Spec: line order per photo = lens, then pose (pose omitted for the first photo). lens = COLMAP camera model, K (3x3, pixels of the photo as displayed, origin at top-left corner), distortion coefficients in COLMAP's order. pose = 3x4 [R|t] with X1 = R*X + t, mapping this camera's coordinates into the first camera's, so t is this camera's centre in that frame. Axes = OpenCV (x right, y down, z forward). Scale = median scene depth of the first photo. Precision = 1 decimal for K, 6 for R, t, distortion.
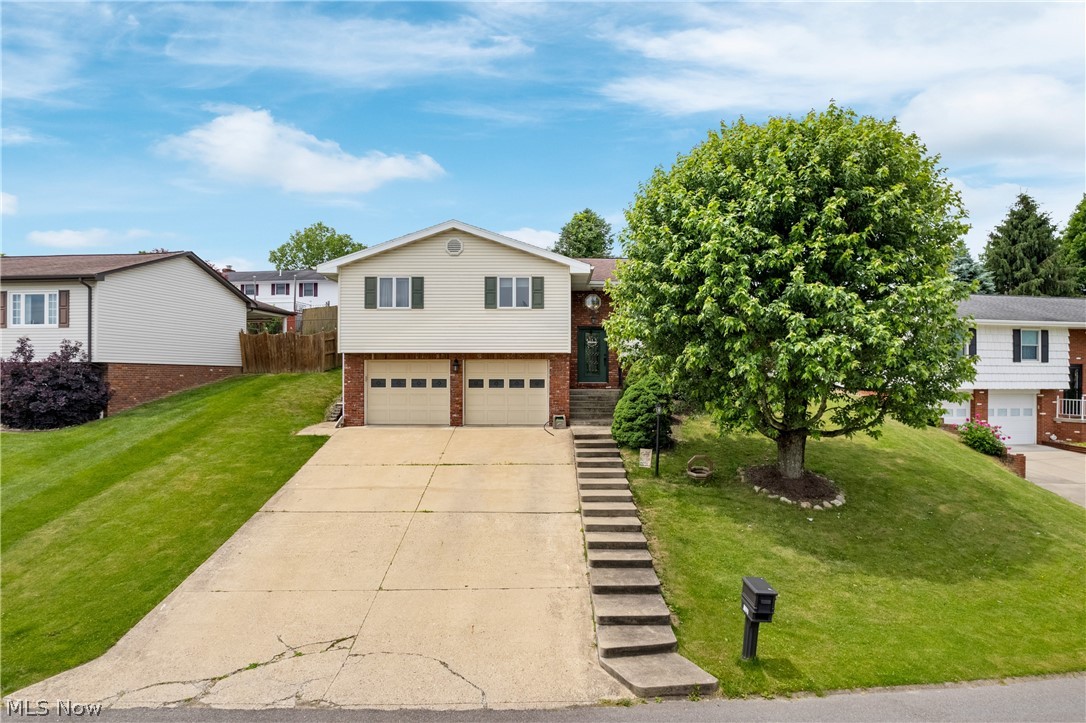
lens RADIAL K [[686.2, 0, 566.9], [0, 686.2, 366.7], [0, 0, 1]] dist [-0.018773, 0.005263]
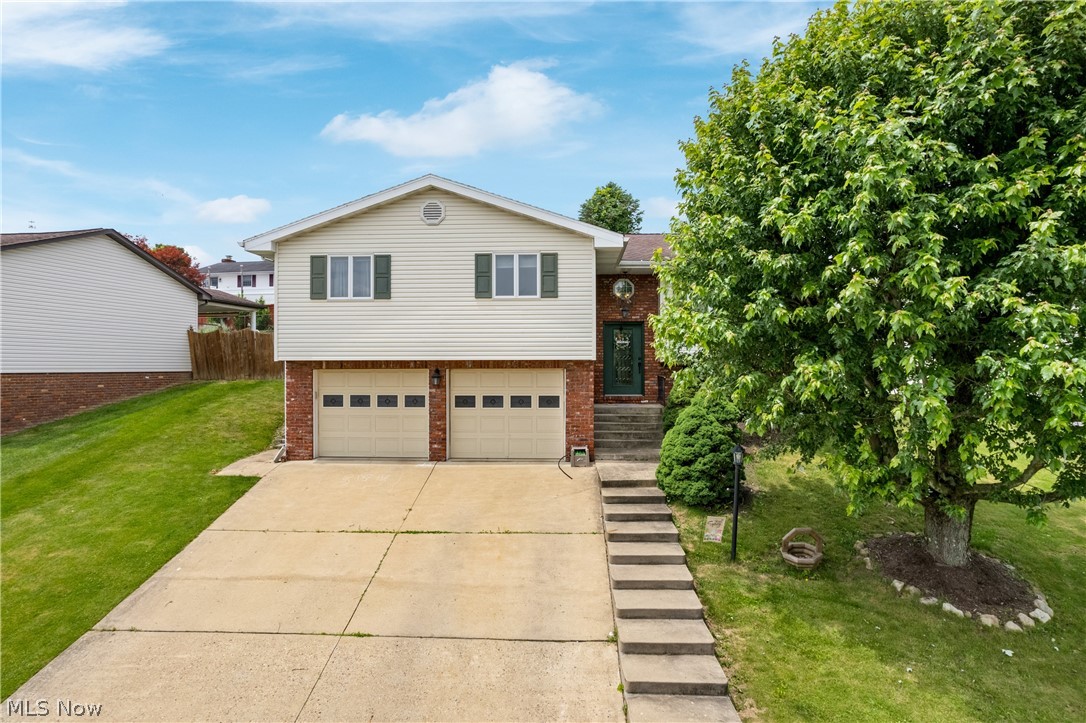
lens RADIAL K [[686.2, 0, 549.8], [0, 686.2, 355.5], [0, 0, 1]] dist [-0.018773, 0.005263]
pose [[0.998564, -0.002333, -0.053514, -0.004505], [0.002229, 0.999995, -0.002008, -0.027052], [0.053519, 0.001886, 0.998565, 0.333775]]
